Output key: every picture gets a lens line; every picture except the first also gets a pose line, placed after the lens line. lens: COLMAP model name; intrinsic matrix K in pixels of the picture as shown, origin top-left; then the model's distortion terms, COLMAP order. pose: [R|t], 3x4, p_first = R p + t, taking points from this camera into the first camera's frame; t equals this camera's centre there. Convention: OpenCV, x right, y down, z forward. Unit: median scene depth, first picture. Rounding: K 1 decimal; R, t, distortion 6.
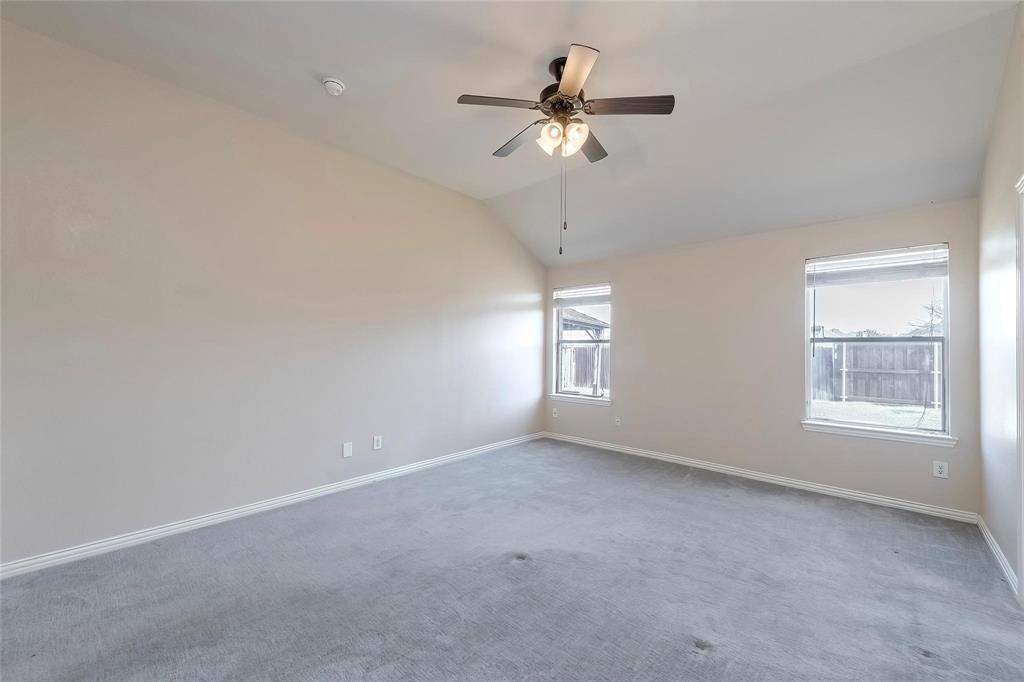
lens RADIAL K [[397.0, 0, 510.5], [0, 397.0, 344.6], [0, 0, 1]] dist [0.000751, 0.000040]
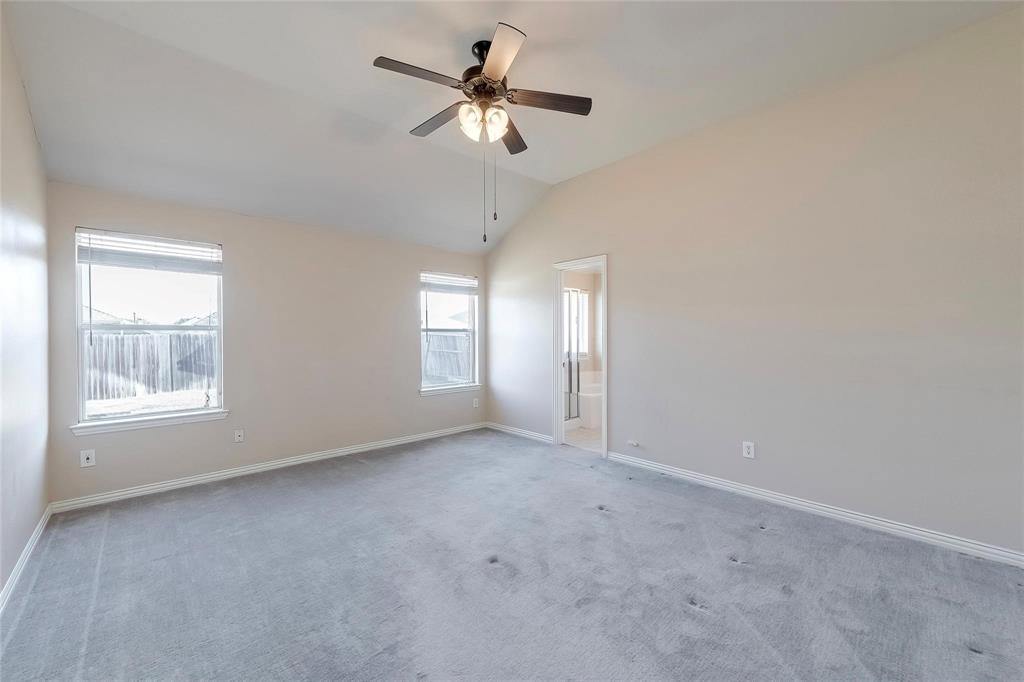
lens RADIAL K [[414.1, 0, 505.4], [0, 414.1, 344.3], [0, 0, 1]] dist [0.015064, 0.000037]
pose [[0.075516, -0.024076, 0.996854, -0.609981], [-0.005069, 0.999686, 0.024529, 0.000215], [-0.997132, -0.006905, 0.075370, 0.576189]]
